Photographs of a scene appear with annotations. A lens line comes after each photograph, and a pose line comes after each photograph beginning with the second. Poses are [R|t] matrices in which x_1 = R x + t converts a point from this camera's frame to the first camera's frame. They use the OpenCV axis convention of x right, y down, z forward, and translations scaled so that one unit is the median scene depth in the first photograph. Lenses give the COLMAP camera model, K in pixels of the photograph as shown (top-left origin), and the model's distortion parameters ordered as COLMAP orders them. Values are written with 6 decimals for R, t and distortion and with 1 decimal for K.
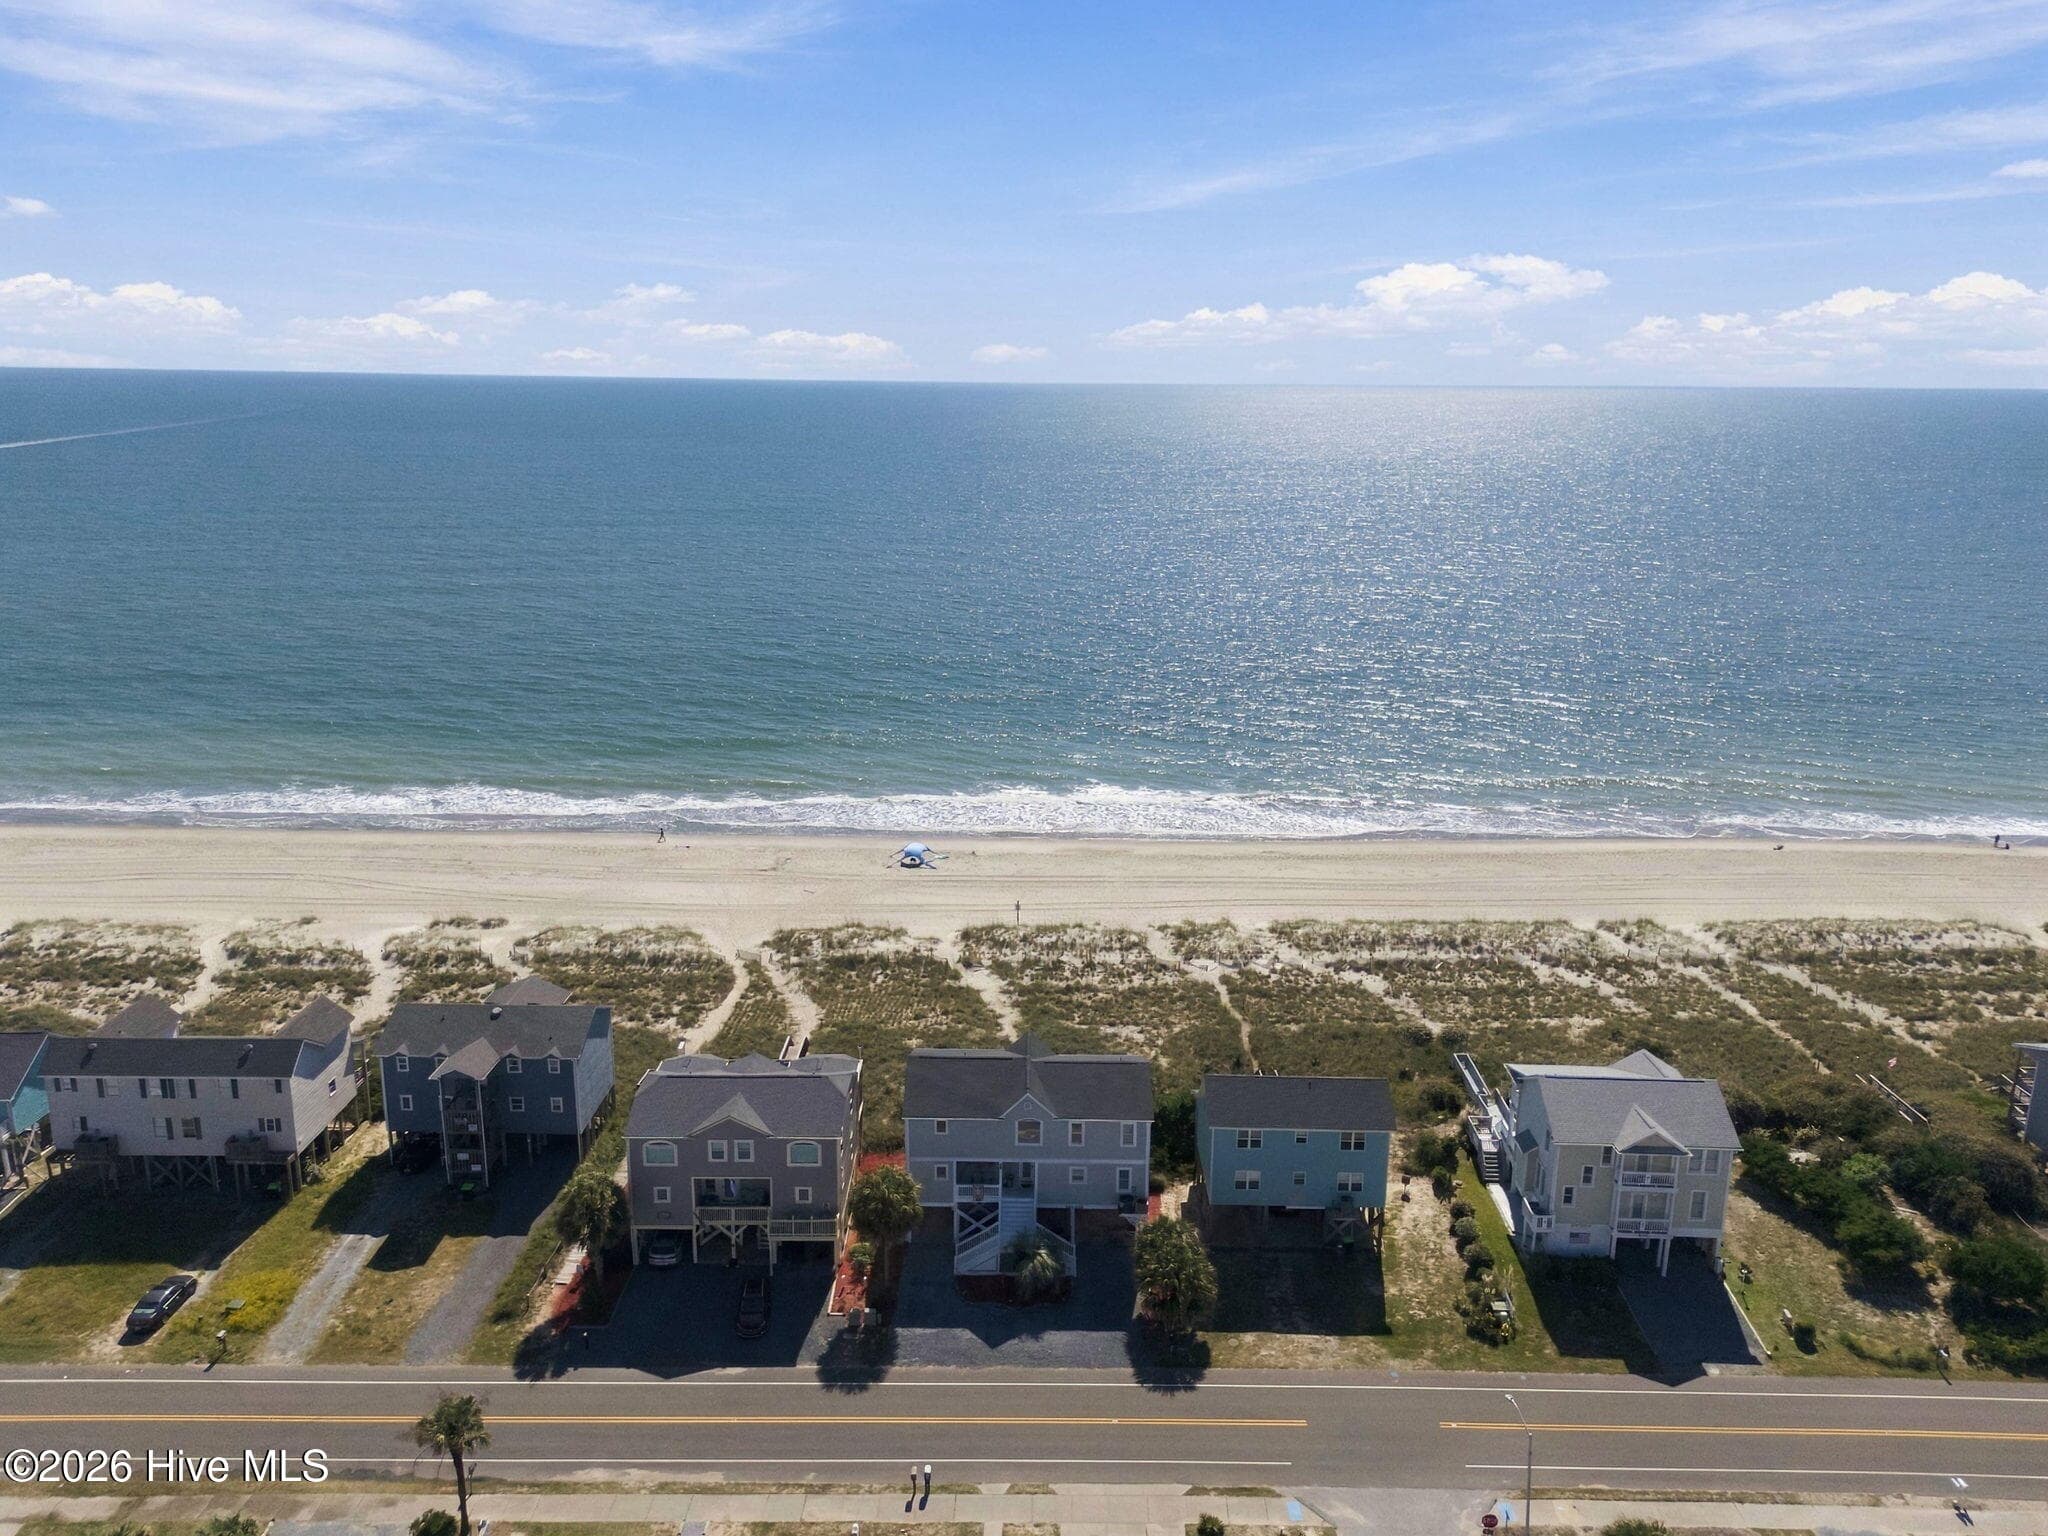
lens RADIAL K [[1495.8, 0, 1027.3], [0, 1495.8, 820.0], [0, 0, 1]] dist [0.068062, -0.063262]
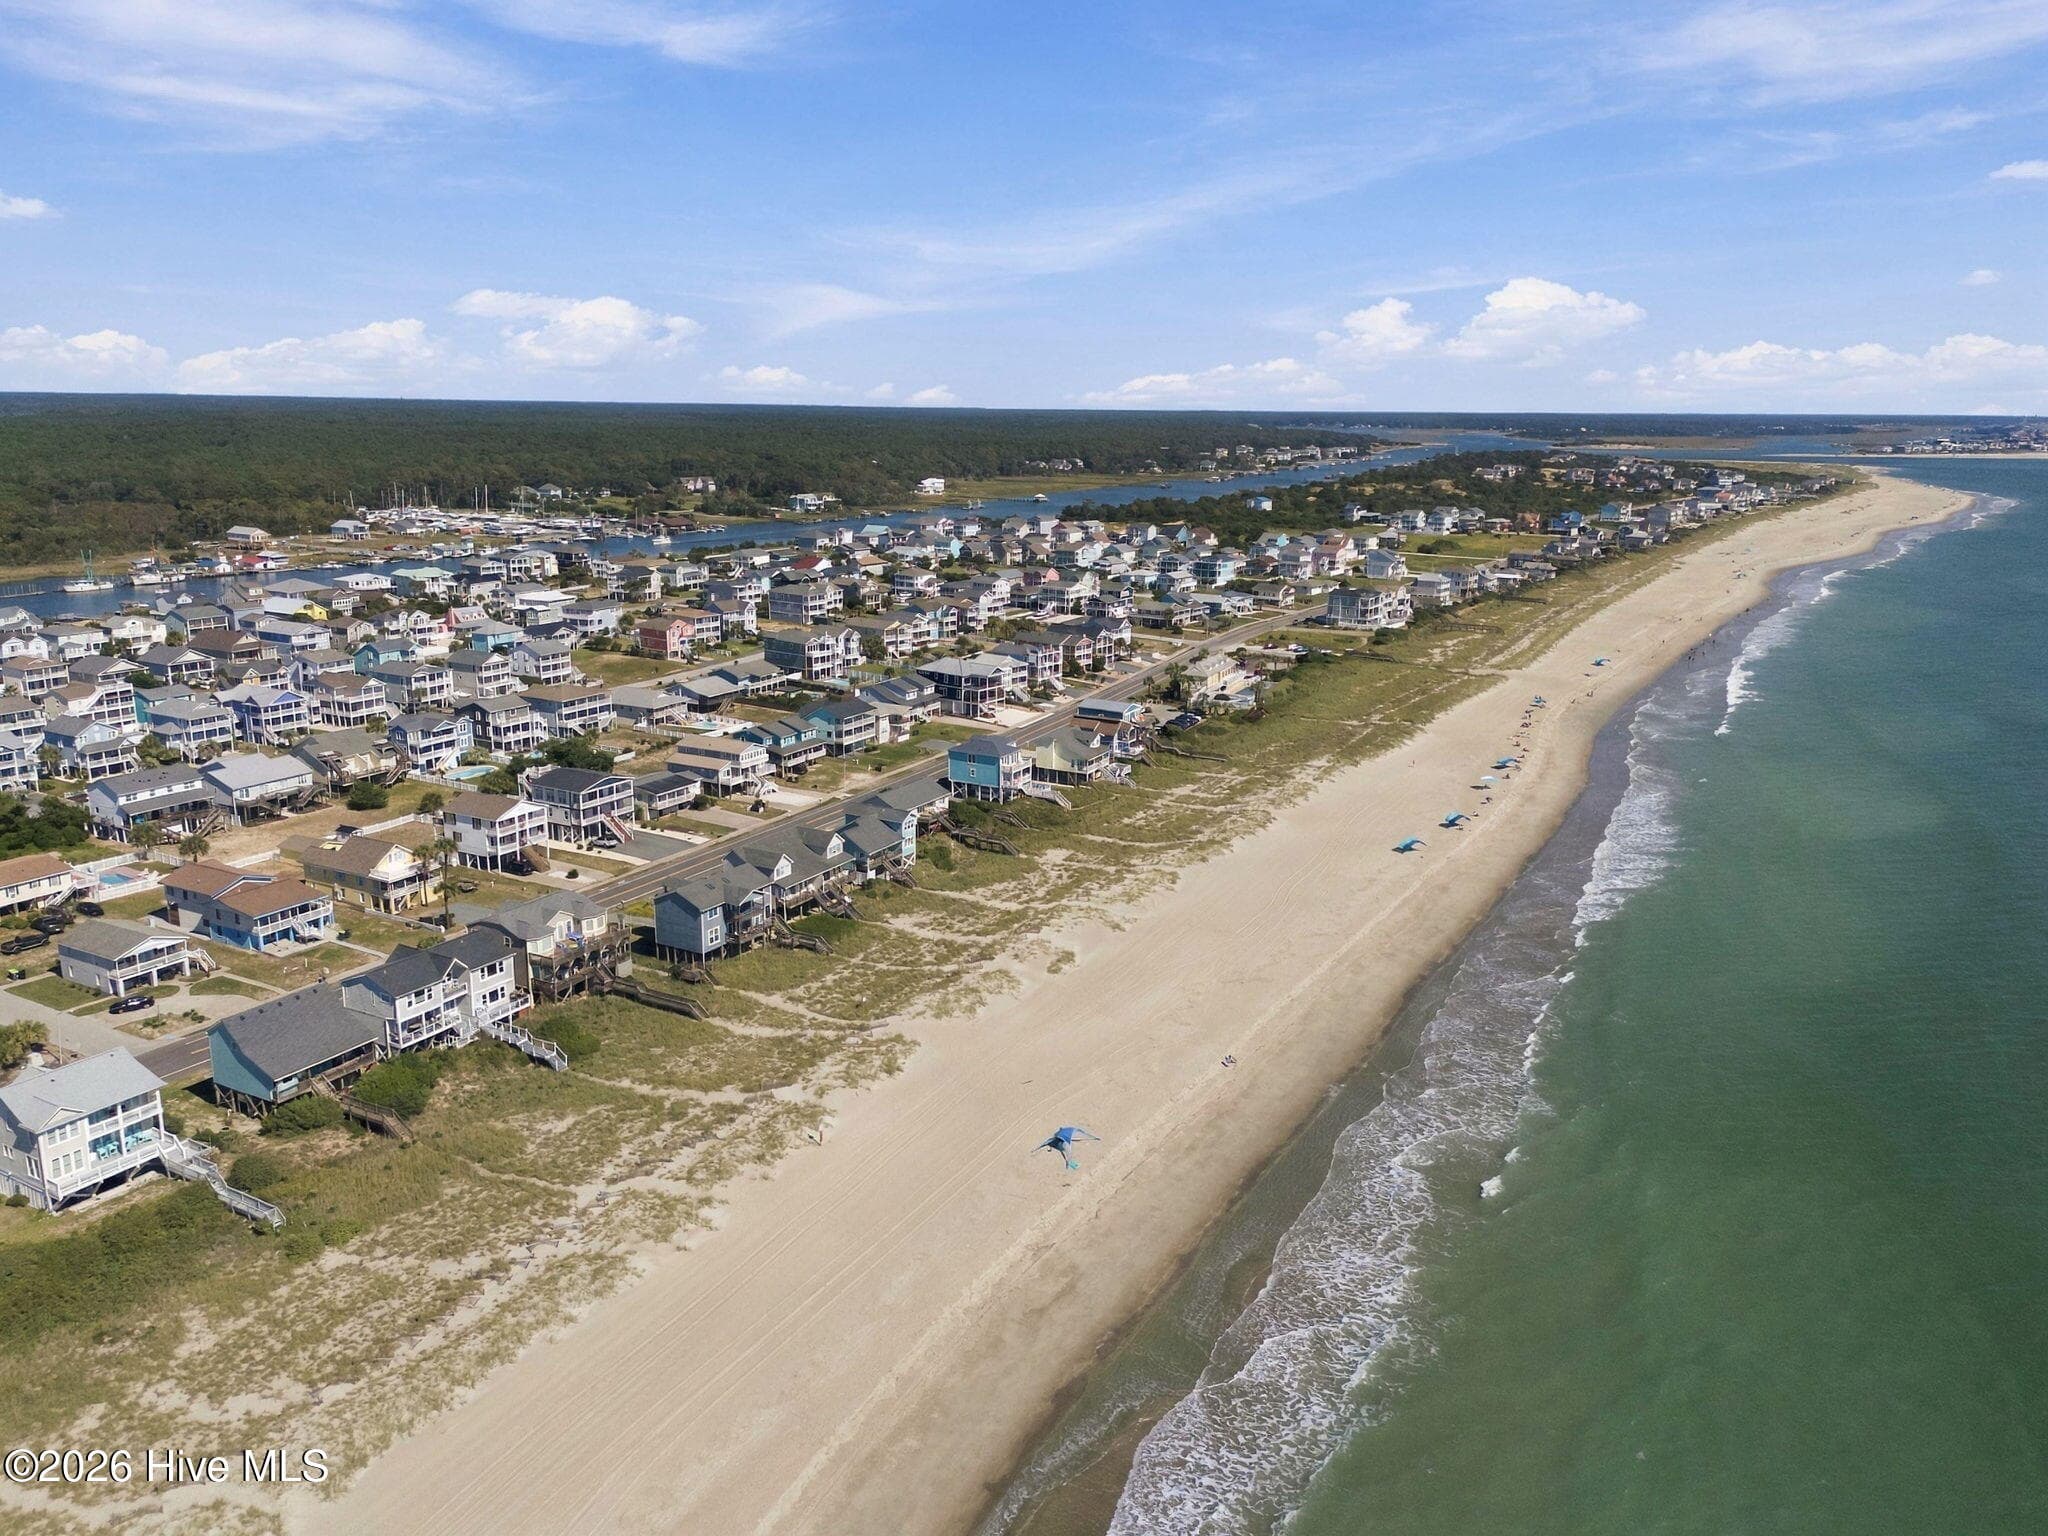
lens RADIAL K [[1495.8, 0, 1044.7], [0, 1495.8, 773.0], [0, 0, 1]] dist [0.068062, -0.063262]
pose [[-0.472388, 0.196957, -0.859103, 0.814420], [-0.266819, 0.897021, 0.352364, -0.601885], [0.840034, 0.395677, -0.371190, 1.573363]]
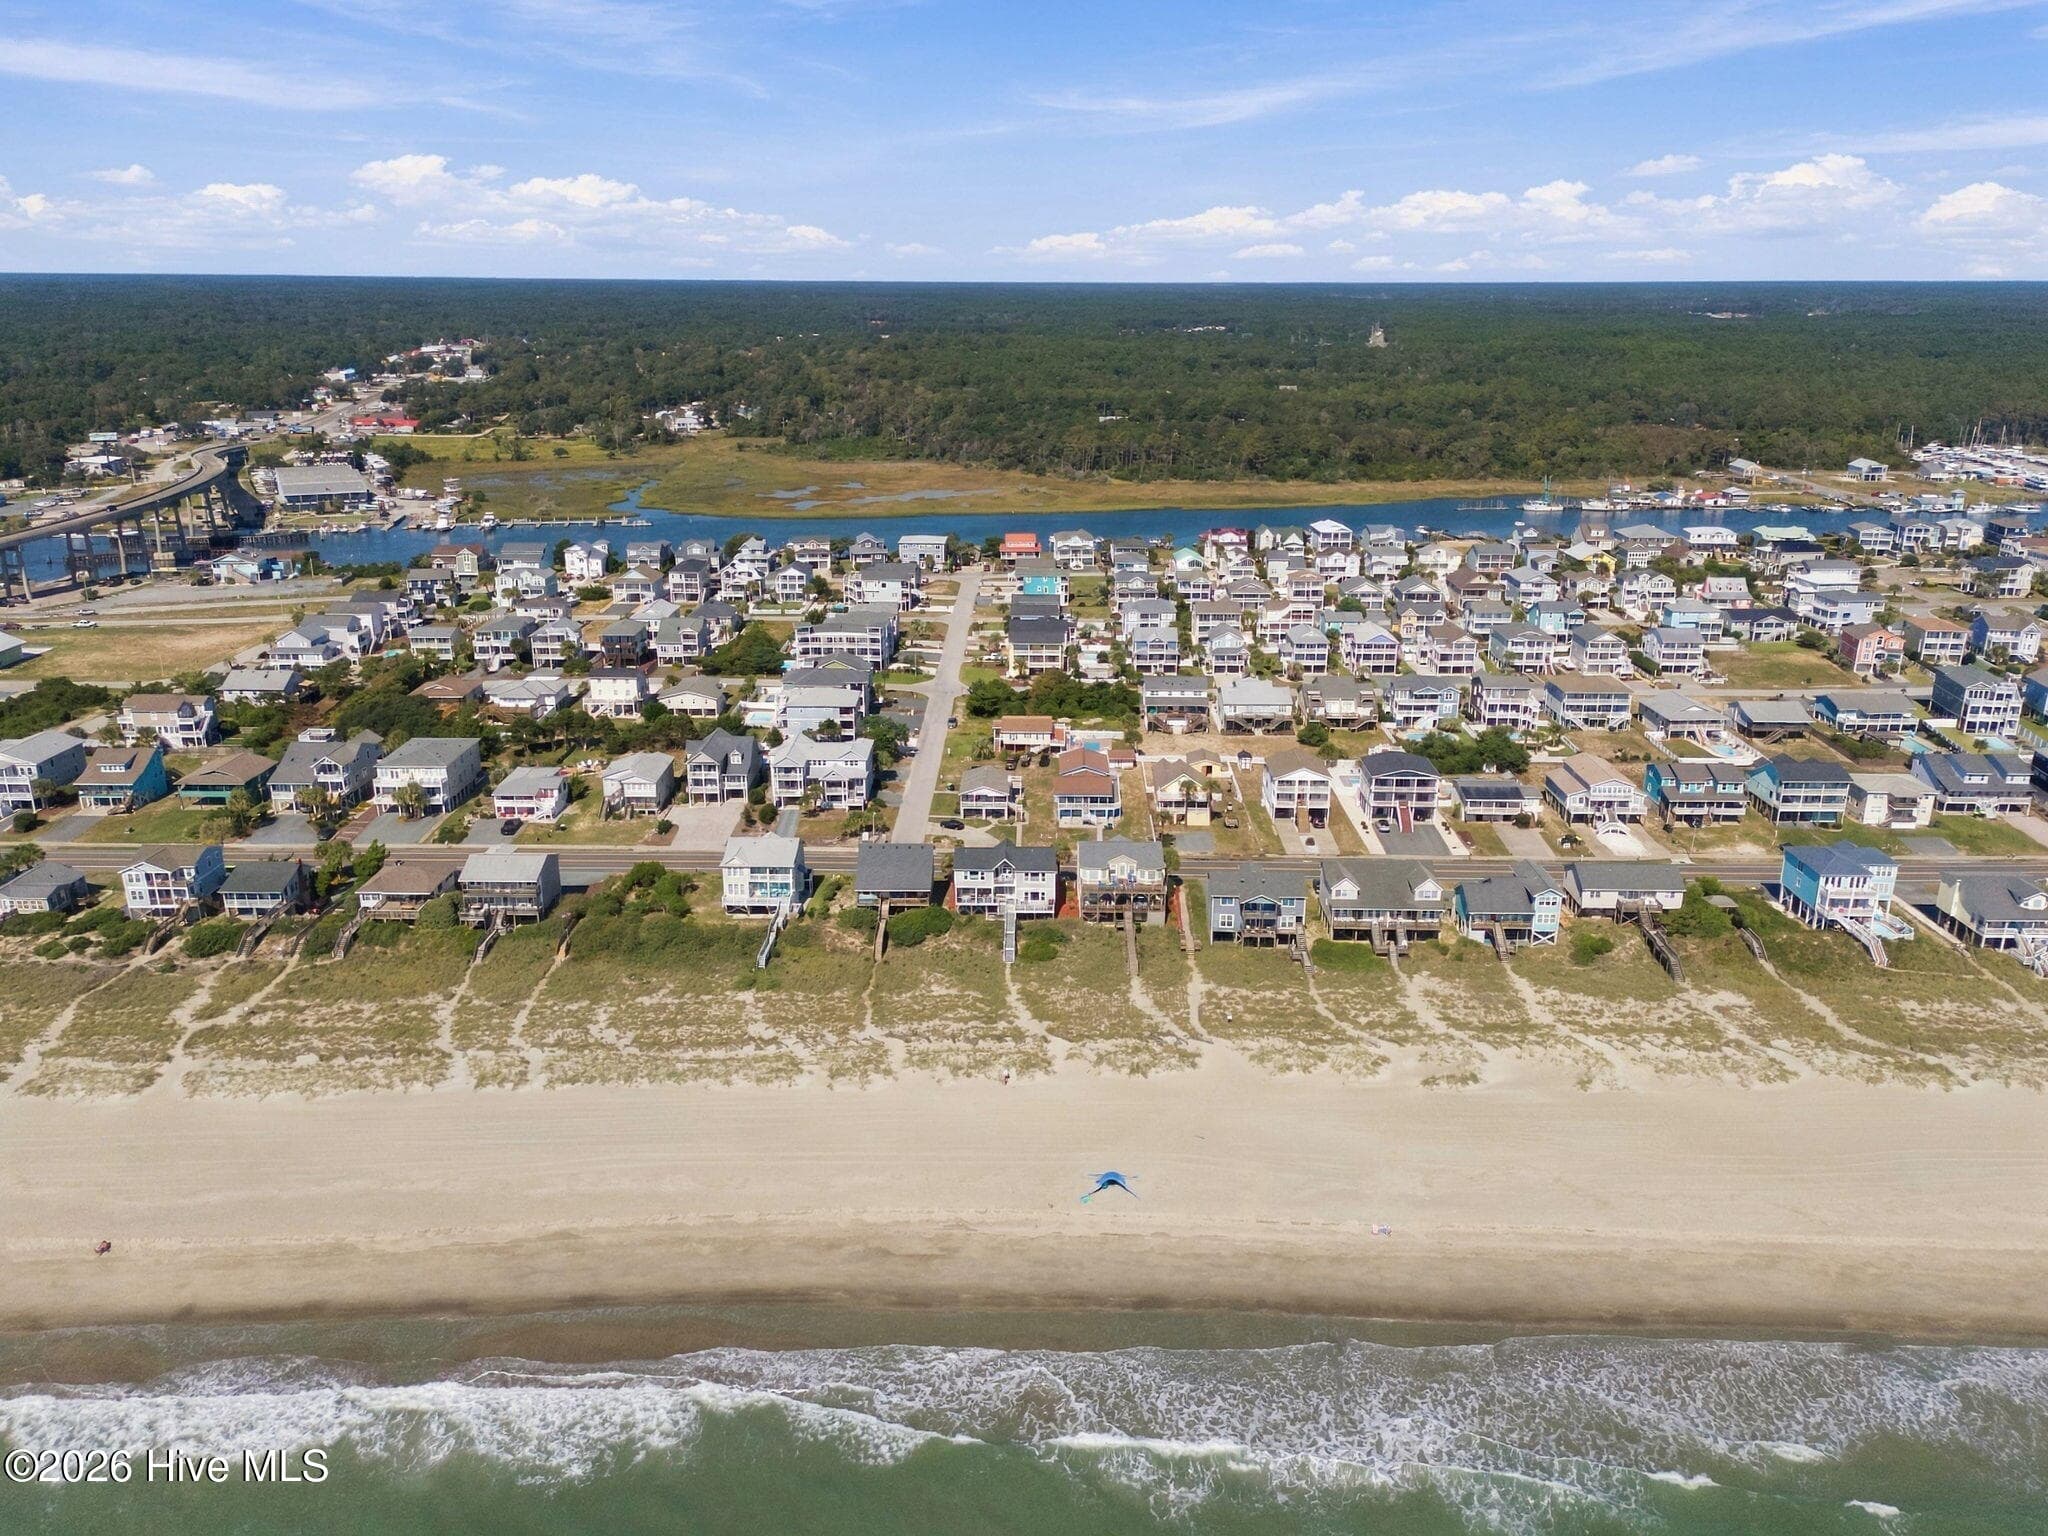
lens RADIAL K [[1495.8, 0, 1025.4], [0, 1495.8, 809.0], [0, 0, 1]] dist [0.068062, -0.063262]
pose [[-0.999897, -0.014354, 0.000747, -0.023313], [-0.011156, 0.807841, 0.589295, -0.933598], [-0.009062, 0.589225, -0.807918, 2.090274]]
